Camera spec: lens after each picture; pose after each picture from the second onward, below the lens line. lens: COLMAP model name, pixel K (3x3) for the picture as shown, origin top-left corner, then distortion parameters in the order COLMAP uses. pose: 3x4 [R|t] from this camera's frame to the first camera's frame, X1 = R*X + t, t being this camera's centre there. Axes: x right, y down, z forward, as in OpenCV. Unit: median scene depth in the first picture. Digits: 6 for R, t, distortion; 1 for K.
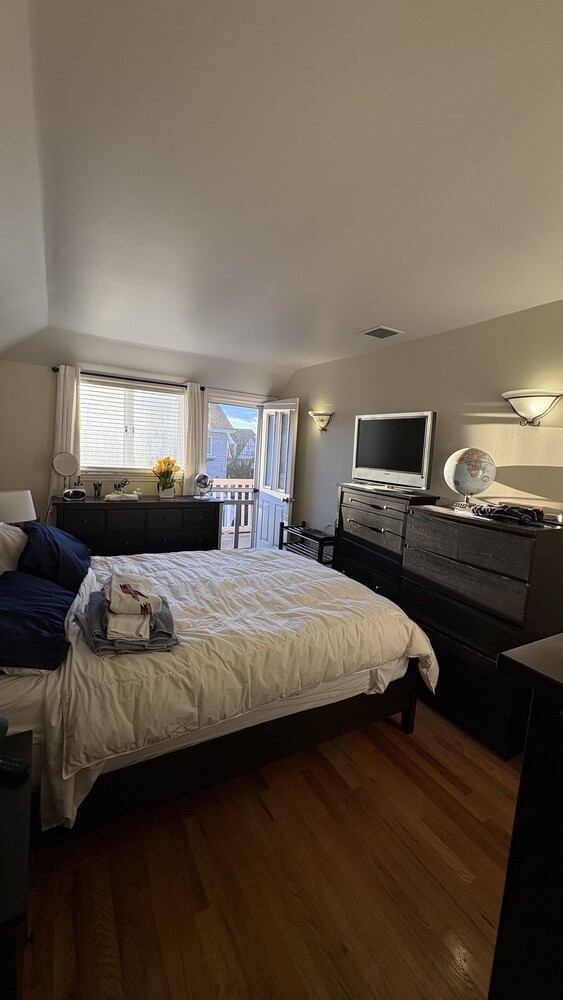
lens RADIAL K [[398.1, 0, 282.1], [0, 398.1, 498.1], [0, 0, 1]] dist [0.000438, 0.000108]
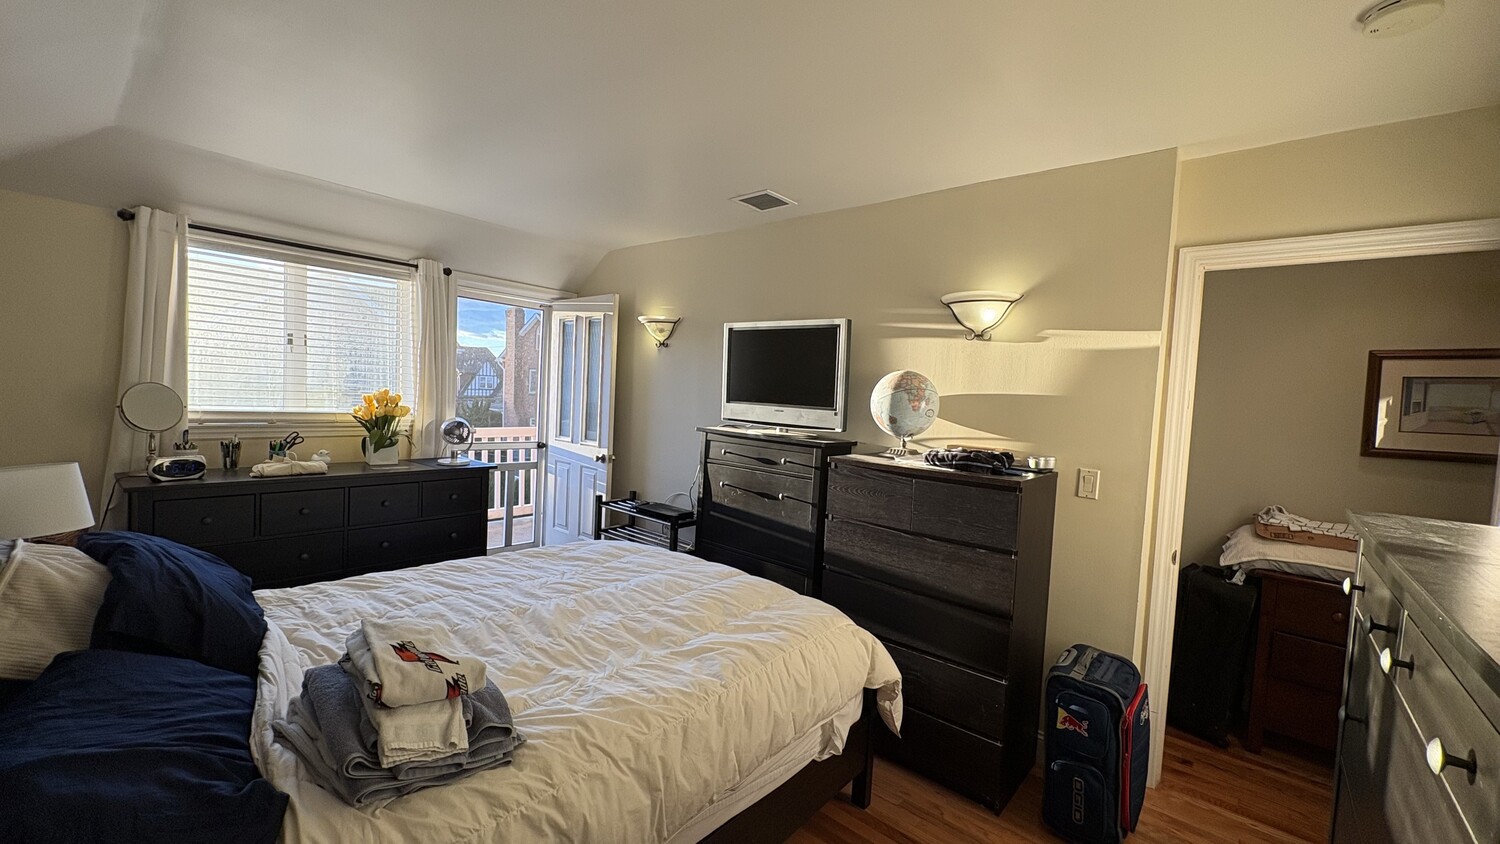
lens RADIAL K [[597.1, 0, 749.9], [0, 597.1, 421.1], [0, 0, 1]] dist [0.000438, 0.000108]
pose [[0.942603, -0.028544, 0.332693, -0.129440], [0.045841, 0.997968, -0.044258, -0.001555], [-0.330753, 0.056969, 0.941996, 0.086979]]
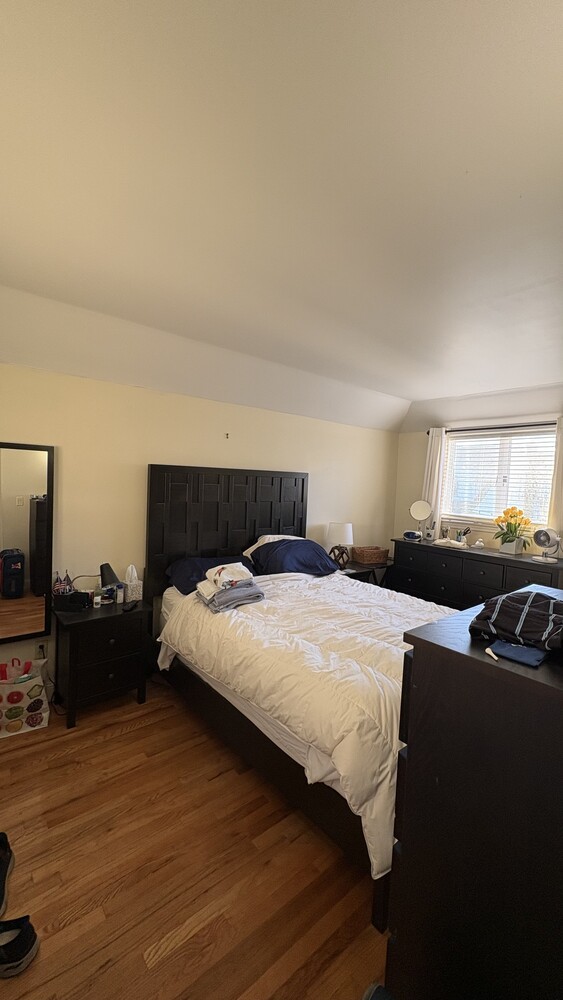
lens RADIAL K [[398.1, 0, 279.4], [0, 398.1, 499.6], [0, 0, 1]] dist [0.000438, 0.000108]
pose [[0.186024, -0.003901, -0.982537, 0.713647], [-0.150541, 0.988072, -0.032425, -0.020654], [0.970944, 0.153944, 0.183218, 0.498940]]
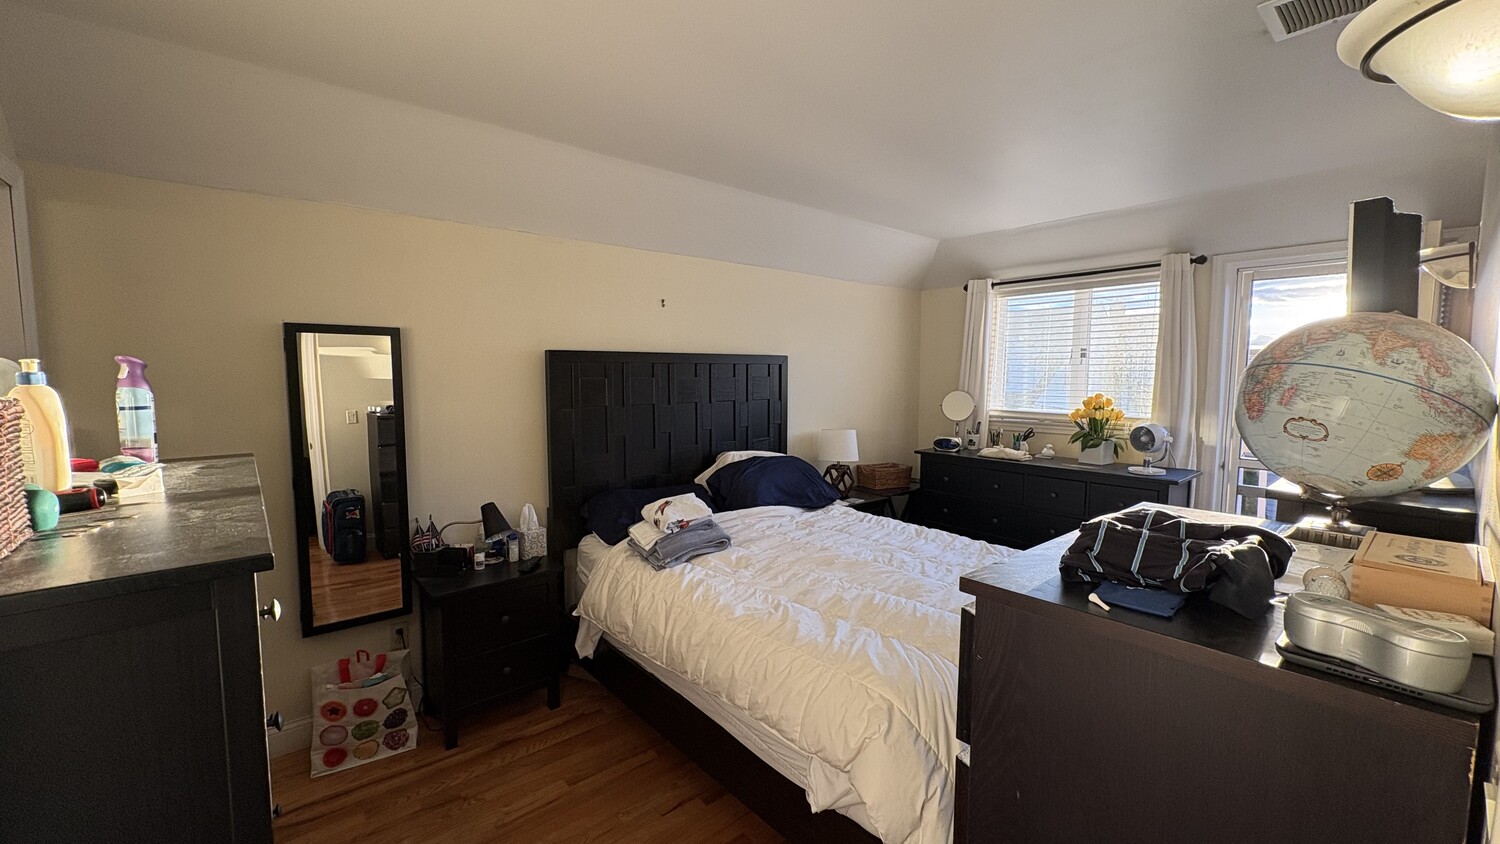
lens RADIAL K [[597.1, 0, 744.5], [0, 597.1, 423.0], [0, 0, 1]] dist [0.000438, 0.000108]
pose [[0.192295, 0.021953, -0.981092, 0.701933], [-0.108833, 0.994060, 0.000912, -0.009359], [0.975284, 0.106599, 0.193542, 0.491450]]
